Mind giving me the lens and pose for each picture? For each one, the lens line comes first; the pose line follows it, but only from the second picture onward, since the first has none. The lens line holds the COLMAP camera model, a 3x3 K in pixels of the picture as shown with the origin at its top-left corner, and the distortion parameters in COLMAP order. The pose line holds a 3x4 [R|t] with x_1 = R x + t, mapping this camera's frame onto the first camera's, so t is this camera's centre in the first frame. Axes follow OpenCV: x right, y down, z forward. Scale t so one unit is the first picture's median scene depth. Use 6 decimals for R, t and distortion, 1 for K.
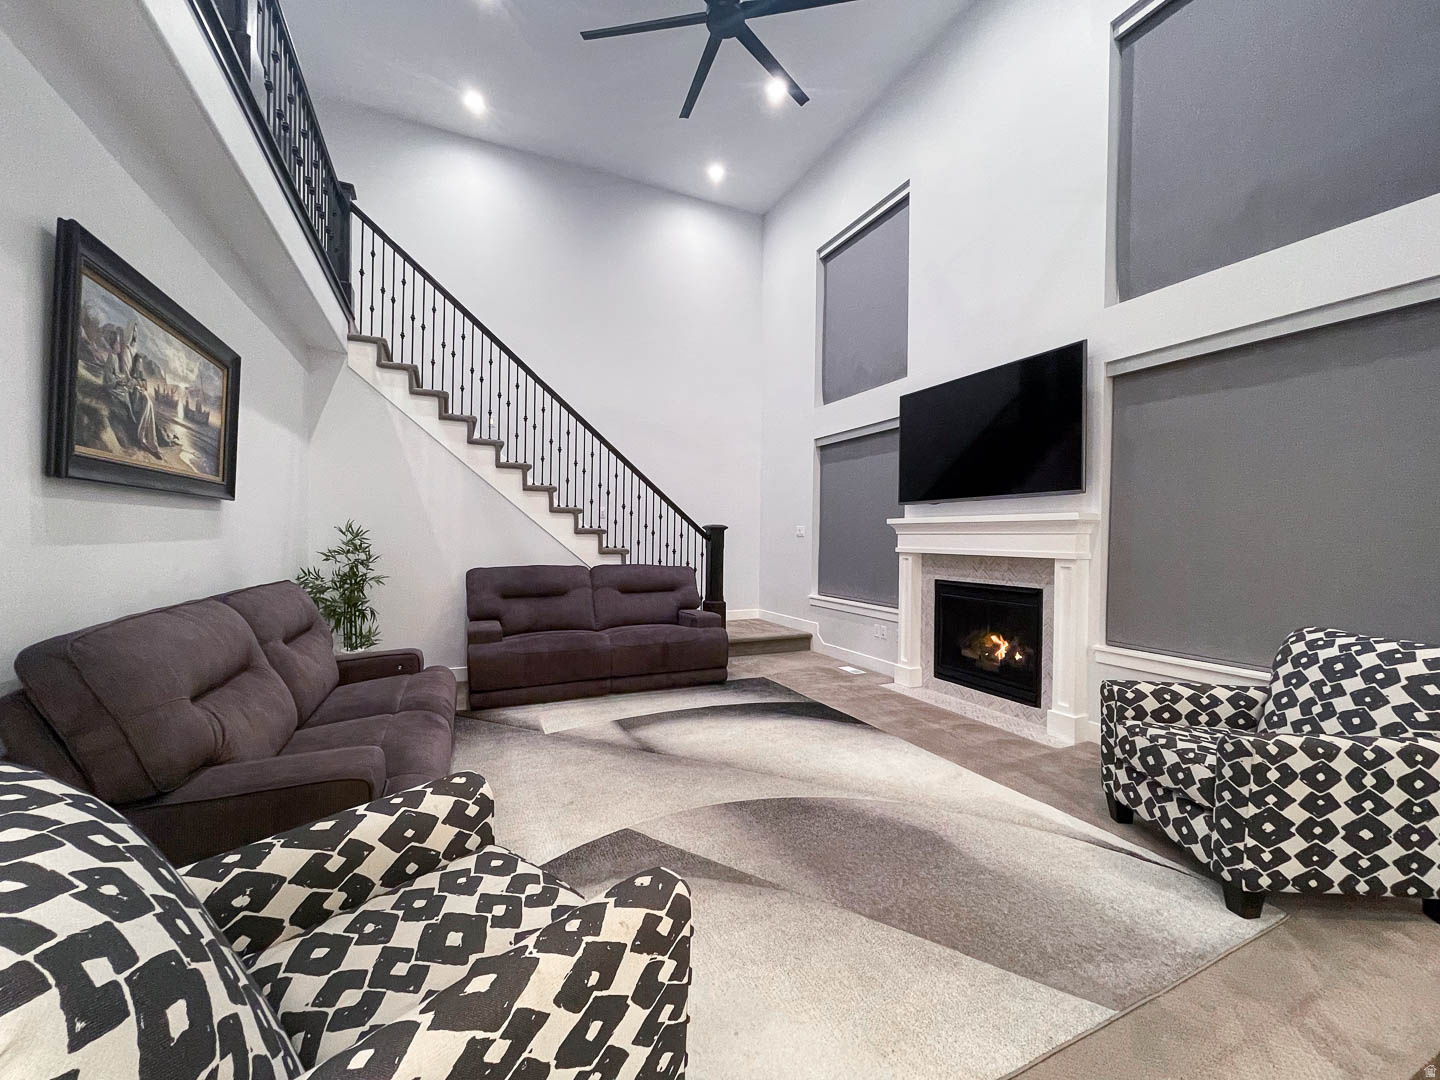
lens RADIAL K [[583.6, 0, 720.2], [0, 583.6, 536.8], [0, 0, 1]] dist [-0.001031, -0.000864]
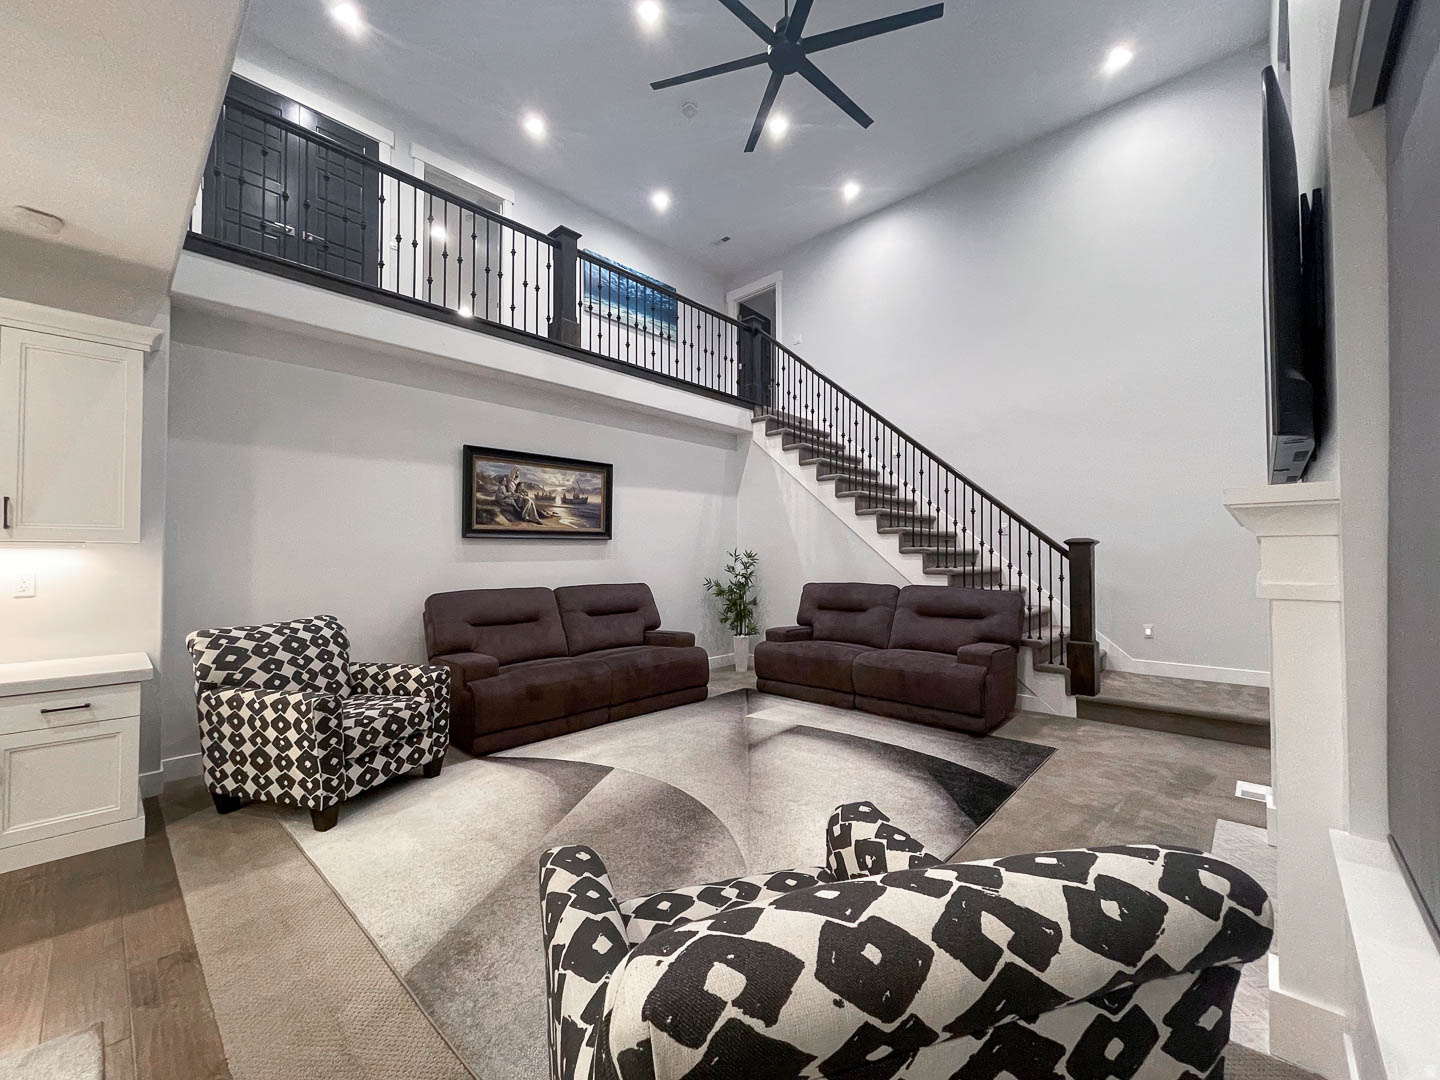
lens RADIAL K [[583.6, 0, 722.5], [0, 583.6, 544.5], [0, 0, 1]] dist [-0.001031, -0.000864]
pose [[0.377094, -0.027223, -0.925775, 0.650563], [0.007166, 0.999624, -0.026476, 0.003773], [0.926147, 0.003350, 0.377148, 0.375371]]
